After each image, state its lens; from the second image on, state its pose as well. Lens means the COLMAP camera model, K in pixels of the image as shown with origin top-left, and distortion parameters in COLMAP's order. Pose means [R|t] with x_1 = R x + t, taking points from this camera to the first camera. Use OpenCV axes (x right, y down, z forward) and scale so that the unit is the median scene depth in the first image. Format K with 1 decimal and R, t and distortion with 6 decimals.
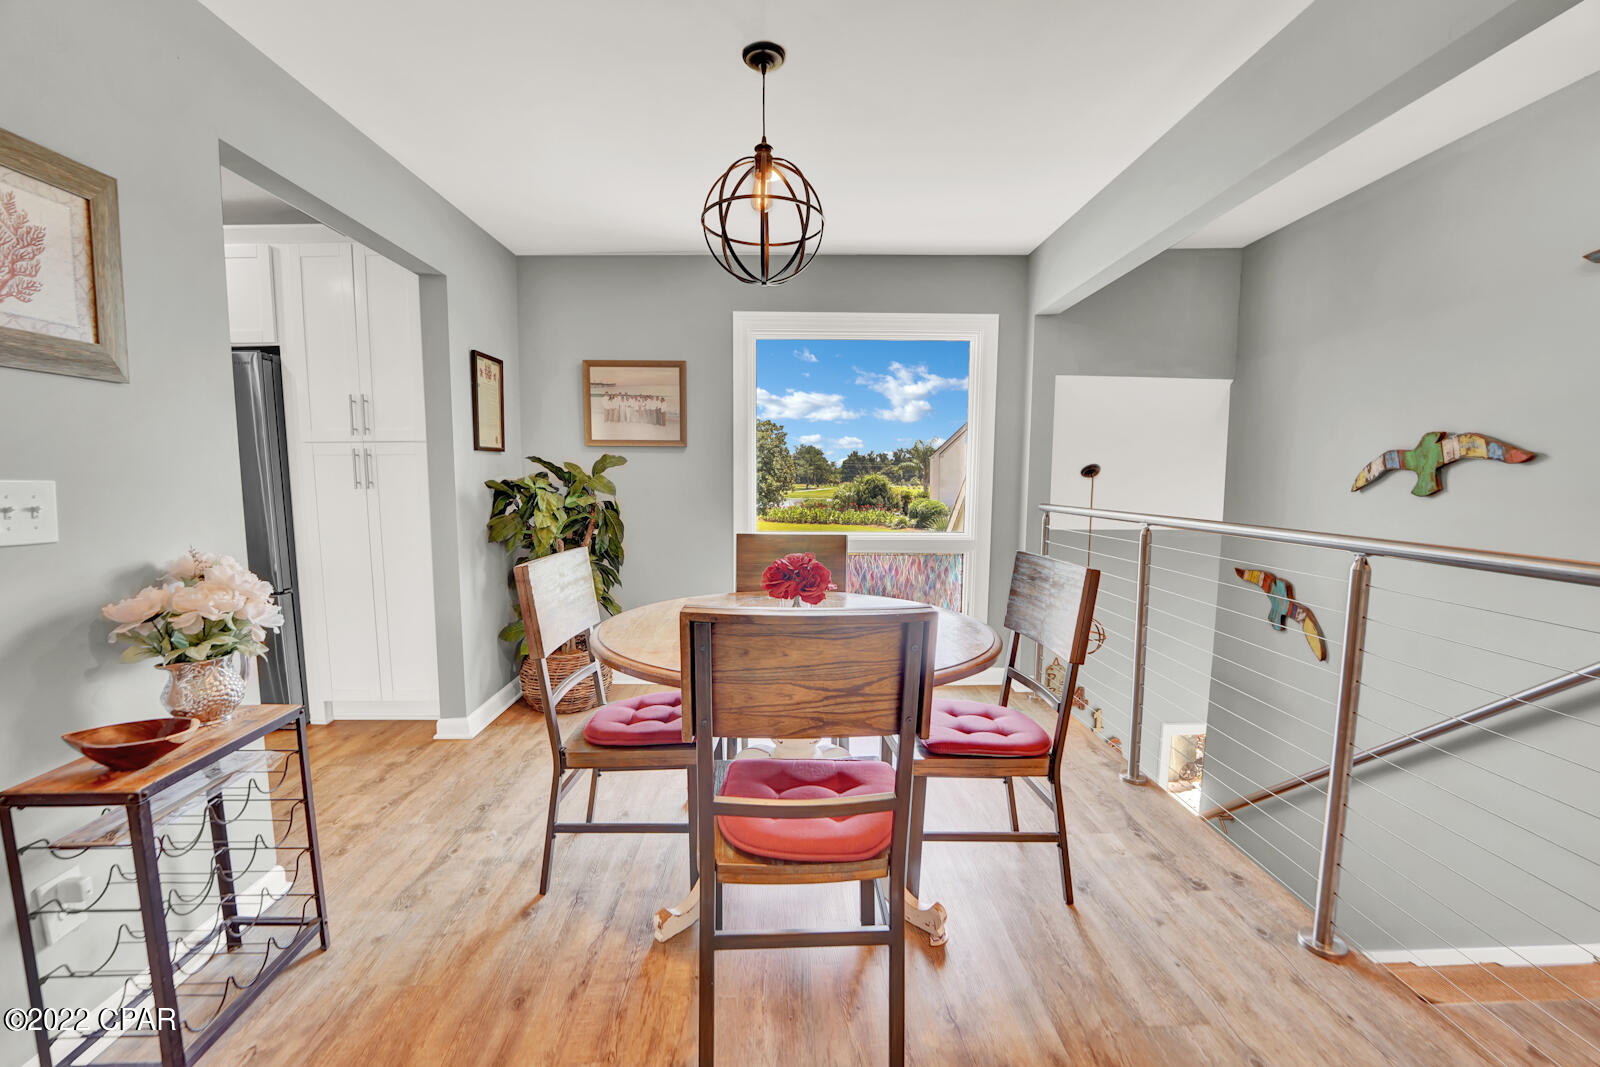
lens RADIAL K [[659.1, 0, 792.3], [0, 659.1, 539.8], [0, 0, 1]] dist [-0.030274, 0.003426]
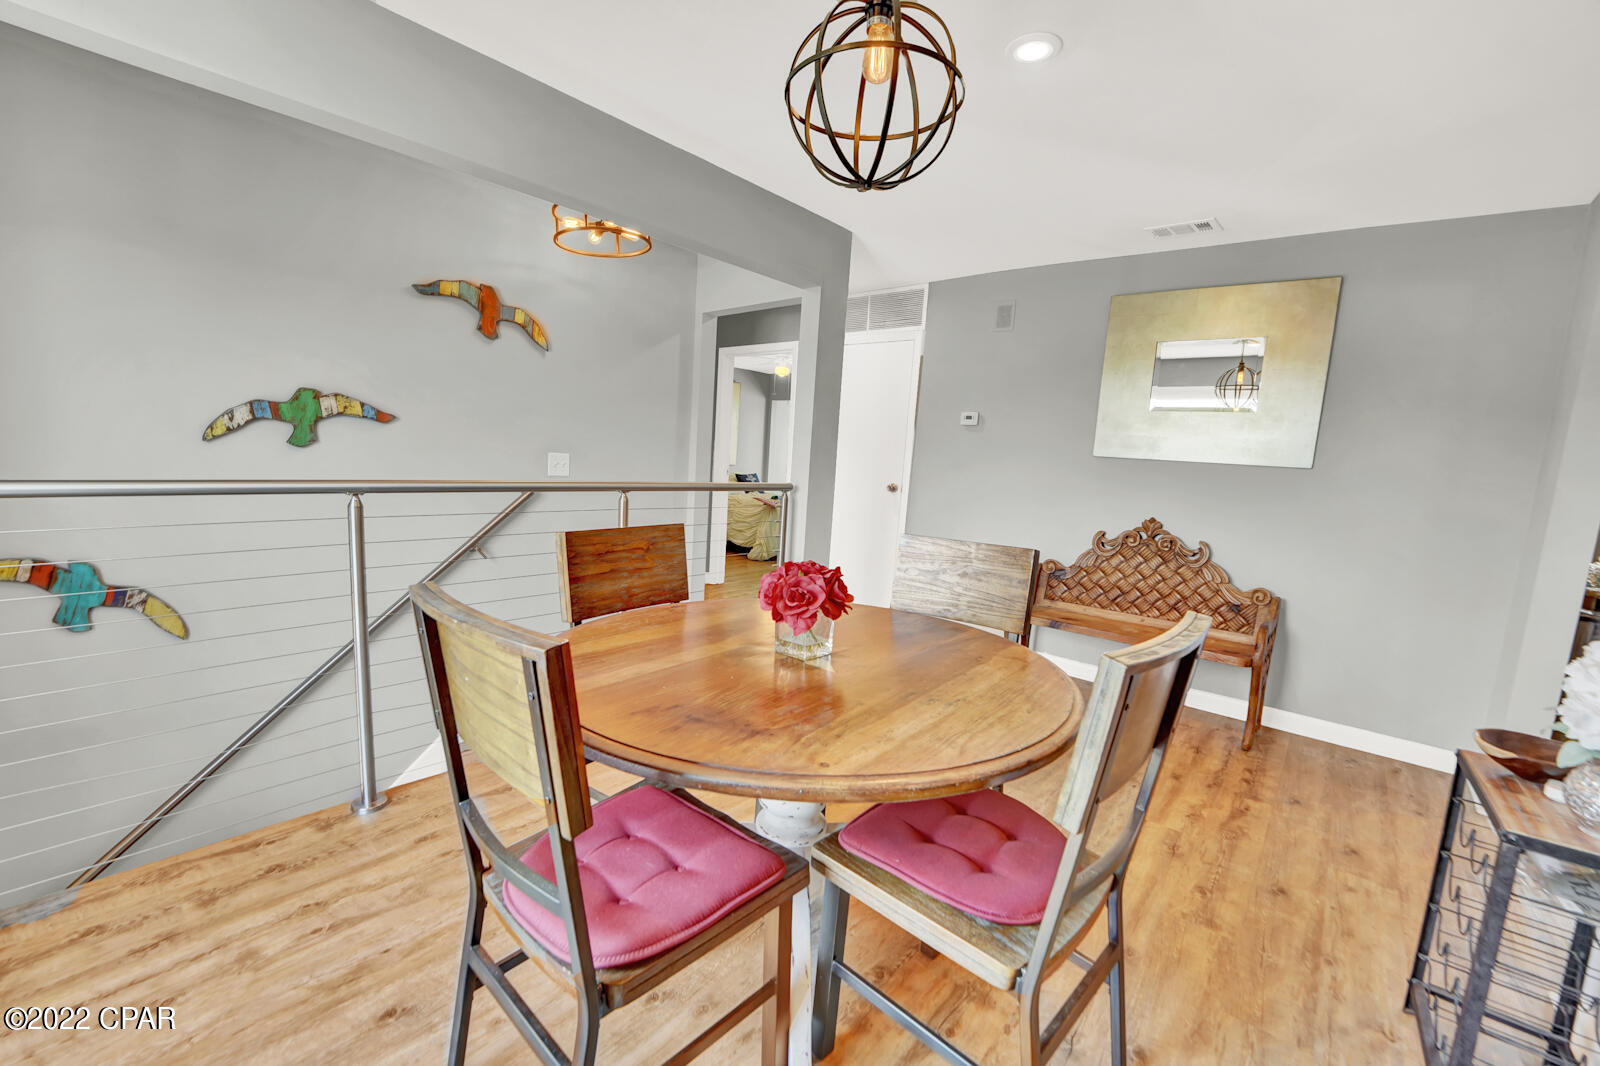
lens RADIAL K [[659.1, 0, 788.4], [0, 659.1, 544.8], [0, 0, 1]] dist [-0.030274, 0.003426]
pose [[-0.744115, -0.131873, 0.654906, -0.299731], [0.006494, 0.978849, 0.204481, -0.095463], [-0.668020, 0.156411, -0.727520, 0.987479]]
